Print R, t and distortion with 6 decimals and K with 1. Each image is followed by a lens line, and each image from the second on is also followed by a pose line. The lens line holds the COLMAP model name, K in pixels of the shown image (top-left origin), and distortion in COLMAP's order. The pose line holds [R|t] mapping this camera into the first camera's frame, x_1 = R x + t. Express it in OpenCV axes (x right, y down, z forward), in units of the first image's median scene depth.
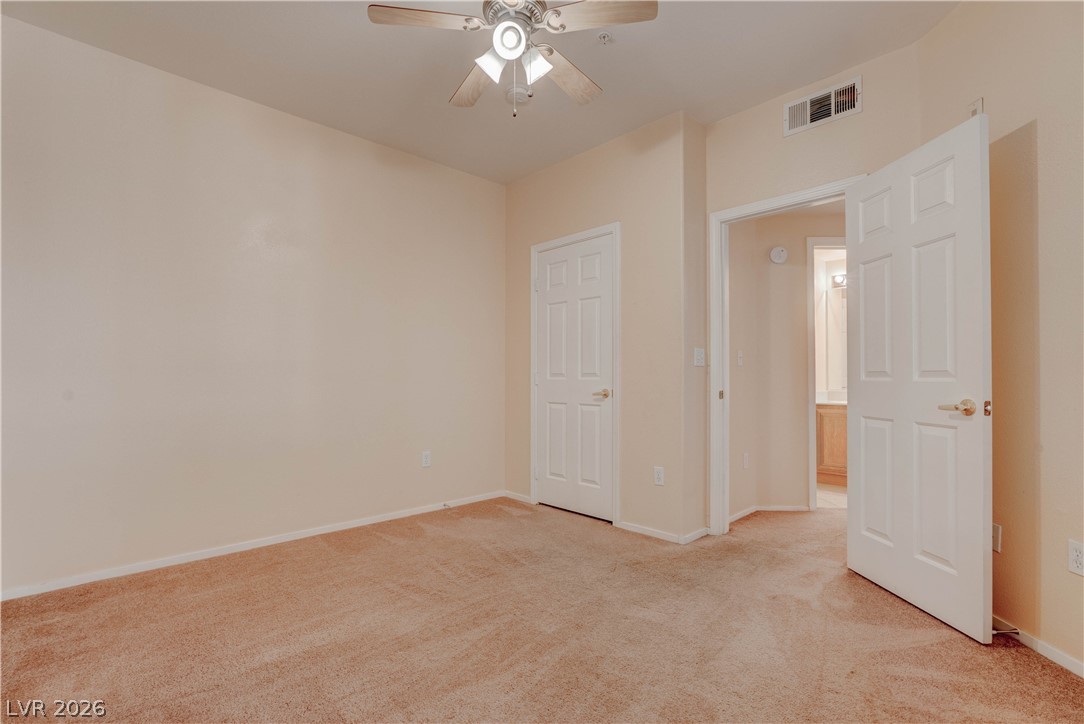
lens RADIAL K [[489.1, 0, 539.7], [0, 489.1, 371.6], [0, 0, 1]] dist [-0.022708, 0.007763]
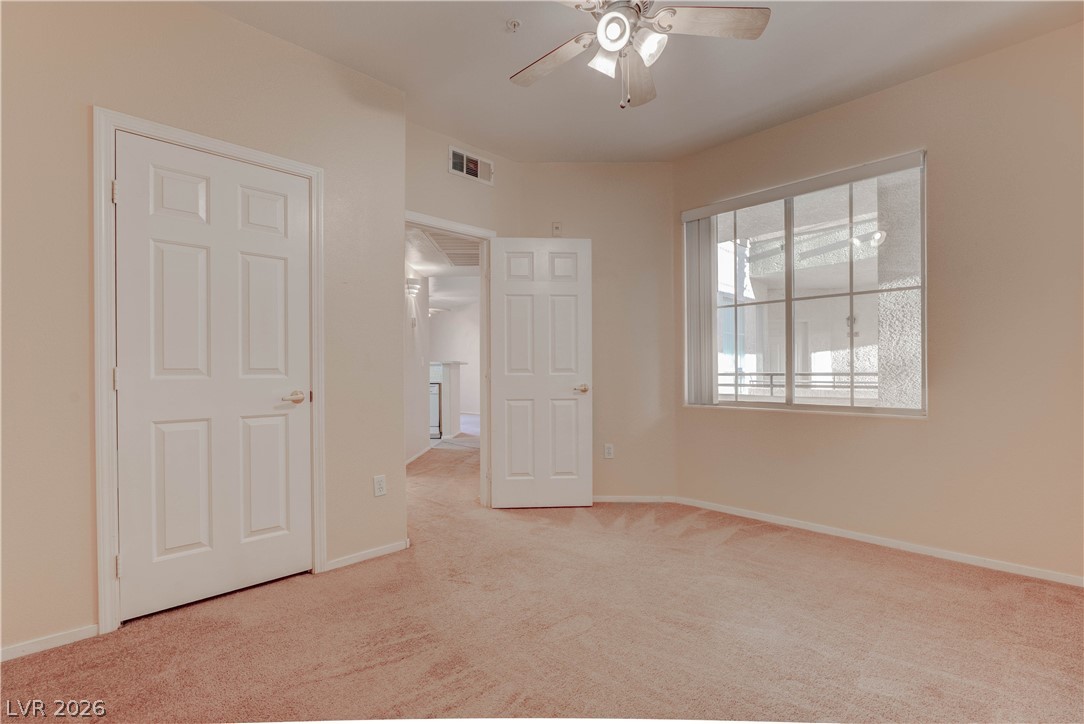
lens RADIAL K [[489.1, 0, 533.9], [0, 489.1, 370.6], [0, 0, 1]] dist [-0.022708, 0.007763]
pose [[0.003231, 0.002753, 0.999991, -0.785284], [-0.005248, 0.999982, -0.002736, 0.008373], [-0.999981, -0.005239, 0.003246, 0.884721]]
